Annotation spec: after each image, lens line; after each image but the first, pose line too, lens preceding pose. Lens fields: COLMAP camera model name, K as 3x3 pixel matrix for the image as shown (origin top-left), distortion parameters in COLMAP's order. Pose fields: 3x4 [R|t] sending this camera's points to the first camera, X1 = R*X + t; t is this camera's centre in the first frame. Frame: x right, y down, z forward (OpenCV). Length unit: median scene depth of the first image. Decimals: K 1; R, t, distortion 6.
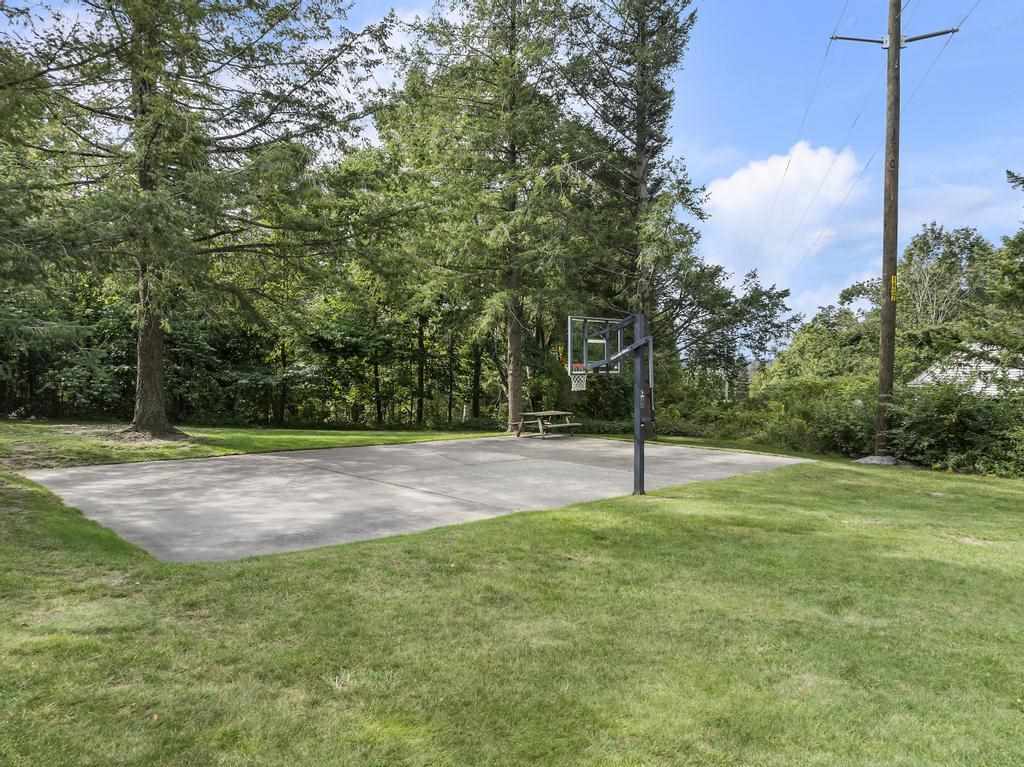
lens RADIAL K [[709.4, 0, 512.4], [0, 709.4, 382.9], [0, 0, 1]] dist [-0.045831, 0.005445]
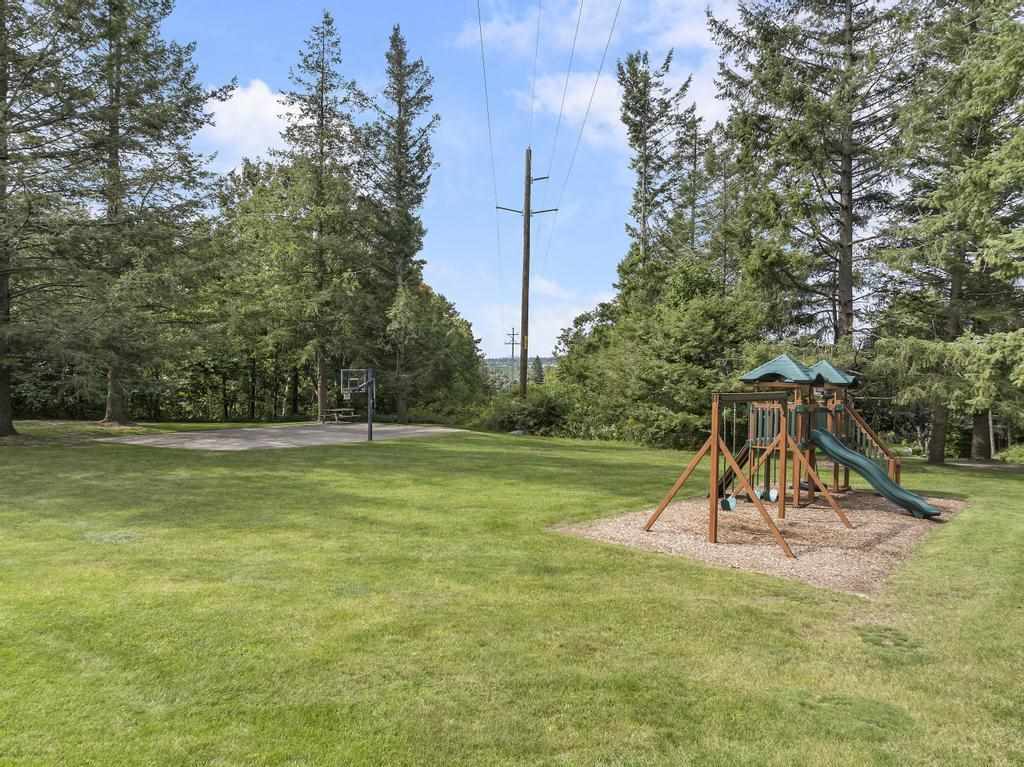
lens RADIAL K [[709.4, 0, 510.2], [0, 709.4, 384.3], [0, 0, 1]] dist [-0.045831, 0.005445]
pose [[0.967376, -0.002858, 0.253327, 0.011018], [0.001834, 0.999989, 0.004277, -0.025191], [-0.253337, -0.003673, 0.967371, -0.743951]]
